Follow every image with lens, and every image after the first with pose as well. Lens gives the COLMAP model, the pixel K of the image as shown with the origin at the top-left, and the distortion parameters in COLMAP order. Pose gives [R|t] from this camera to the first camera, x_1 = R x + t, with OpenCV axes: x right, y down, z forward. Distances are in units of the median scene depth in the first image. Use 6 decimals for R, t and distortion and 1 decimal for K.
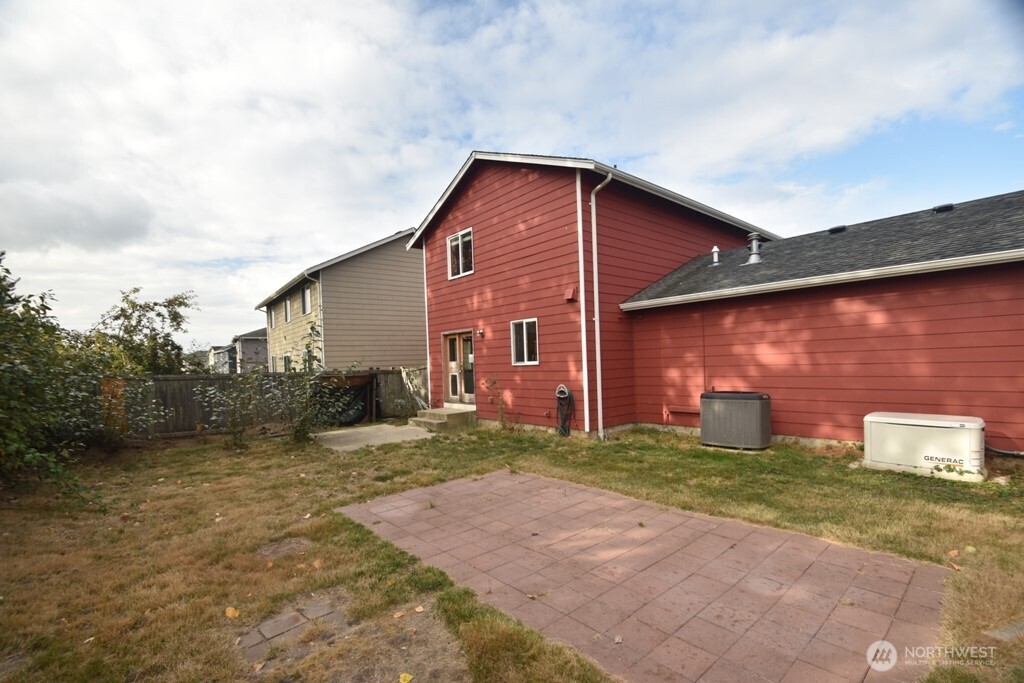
lens RADIAL K [[447.1, 0, 504.7], [0, 447.1, 369.8], [0, 0, 1]] dist [0.011552, -0.014668]
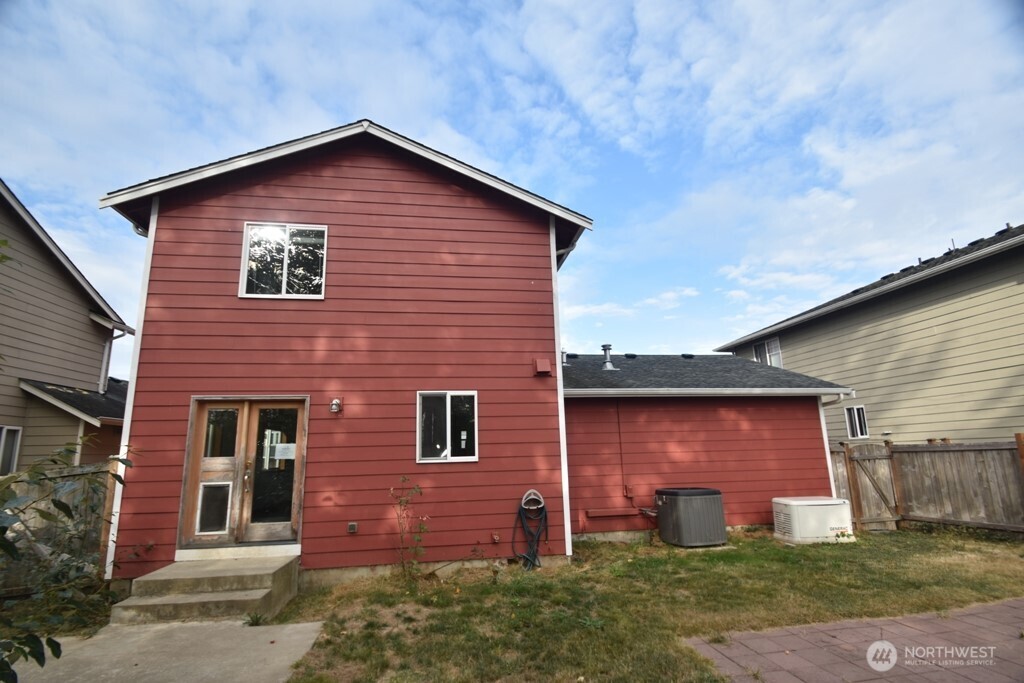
lens RADIAL K [[447.1, 0, 504.7], [0, 447.1, 369.8], [0, 0, 1]] dist [0.011552, -0.014668]
pose [[0.539686, 0.179391, 0.822531, -0.459747], [0.019685, 0.974077, -0.225358, 0.006470], [-0.841636, 0.137814, 0.522165, 0.595140]]
